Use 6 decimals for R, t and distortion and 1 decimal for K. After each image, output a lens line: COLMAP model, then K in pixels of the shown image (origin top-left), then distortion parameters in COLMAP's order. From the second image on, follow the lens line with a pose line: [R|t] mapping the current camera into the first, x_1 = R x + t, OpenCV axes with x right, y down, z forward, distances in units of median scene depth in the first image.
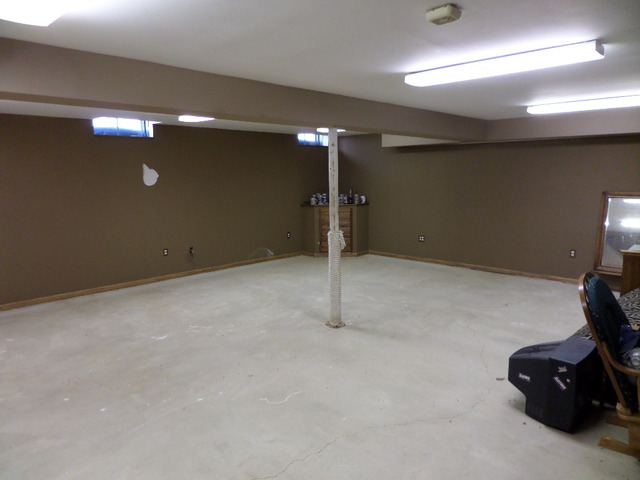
lens RADIAL K [[455.7, 0, 320.0], [0, 455.7, 240.3], [0, 0, 1]] dist [0.004498, 0.000723]
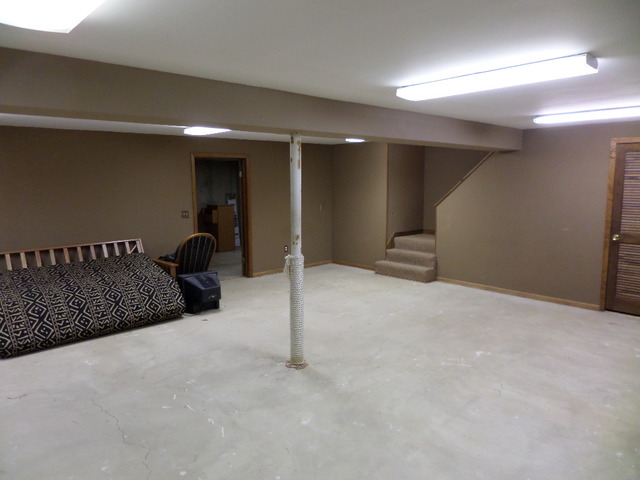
lens RADIAL K [[455.7, 0, 320.2], [0, 455.7, 239.8], [0, 0, 1]] dist [0.004498, 0.000723]
pose [[-0.998721, 0.009939, 0.049575, -0.054981], [0.022989, 0.962541, 0.270161, -0.273035], [-0.045033, 0.270956, -0.961538, 1.777451]]
